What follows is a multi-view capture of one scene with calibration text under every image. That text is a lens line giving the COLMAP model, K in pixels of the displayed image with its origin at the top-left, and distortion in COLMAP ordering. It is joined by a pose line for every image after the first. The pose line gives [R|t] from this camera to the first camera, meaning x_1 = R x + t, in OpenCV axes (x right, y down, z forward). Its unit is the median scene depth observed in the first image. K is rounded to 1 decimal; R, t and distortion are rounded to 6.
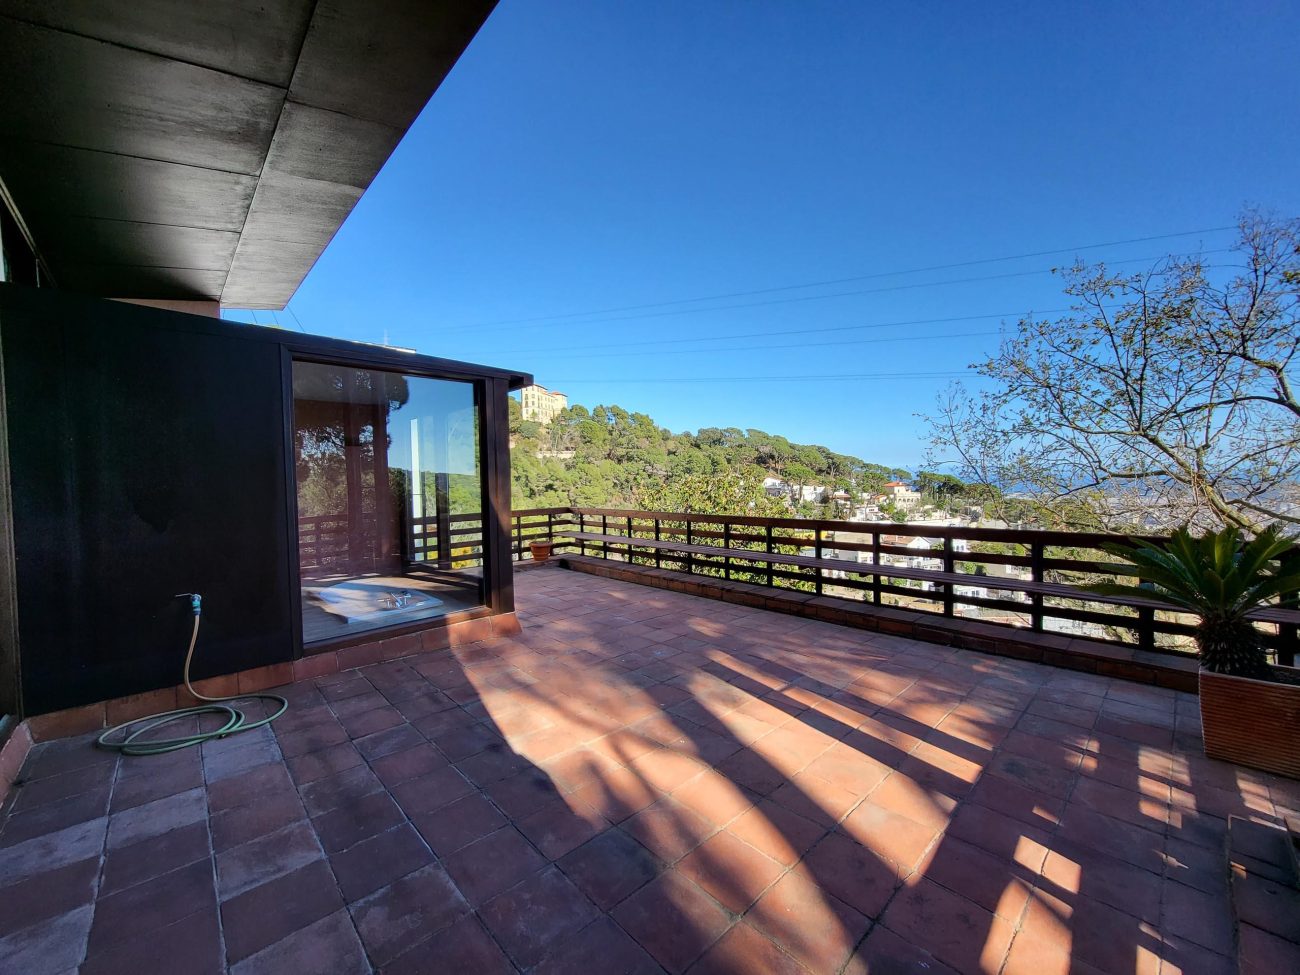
lens RADIAL K [[508.5, 0, 629.3], [0, 508.5, 489.8], [0, 0, 1]] dist [-0.001523, -0.000270]
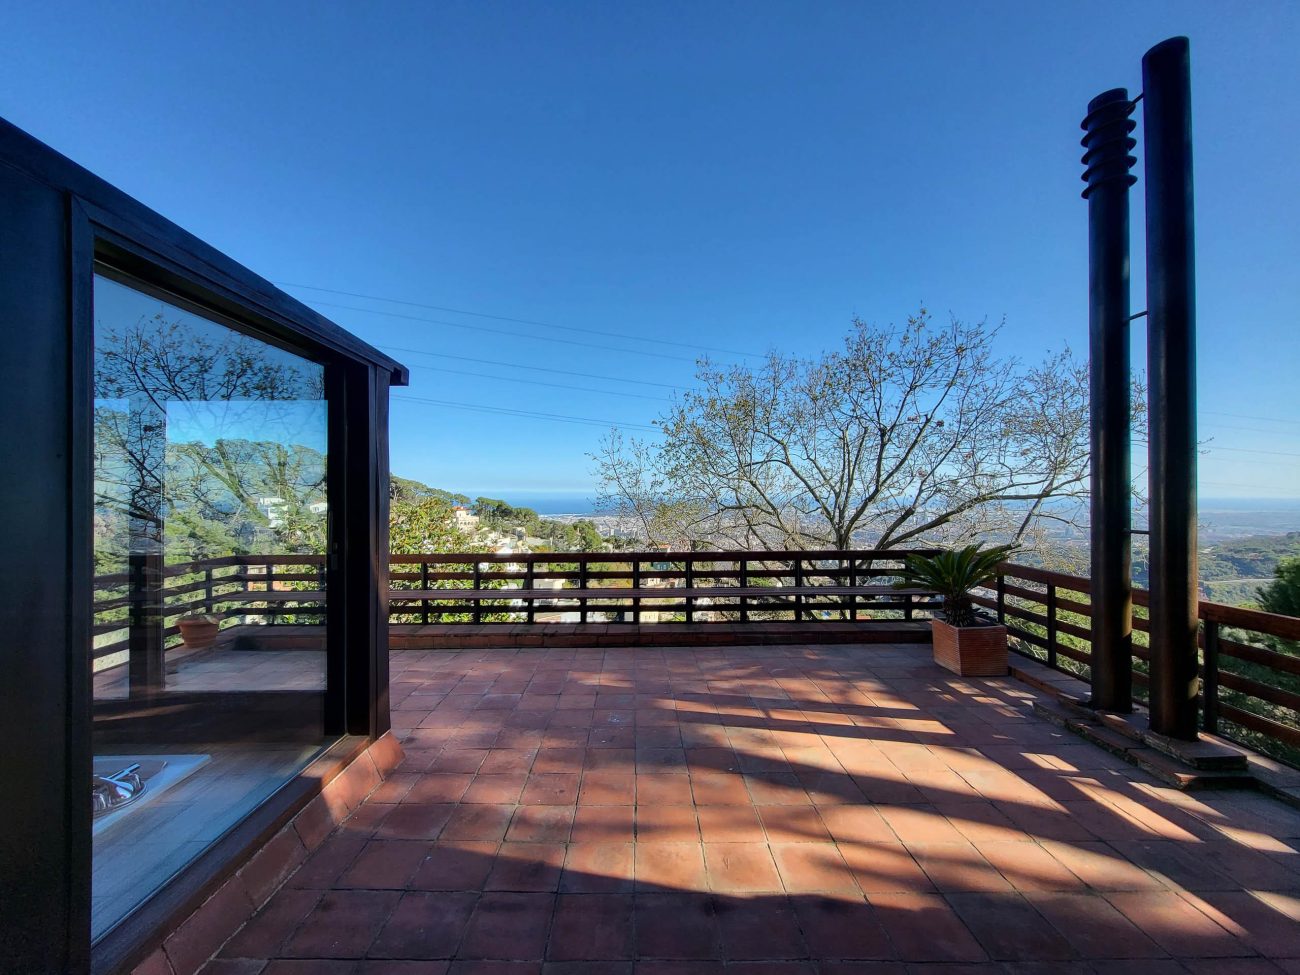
lens RADIAL K [[508.5, 0, 629.3], [0, 508.5, 489.8], [0, 0, 1]] dist [-0.001523, -0.000270]
pose [[0.676014, 0.022120, 0.736557, -0.584940], [0.012991, 0.999036, -0.041926, -0.037537], [-0.736775, 0.037912, 0.675075, 0.387942]]
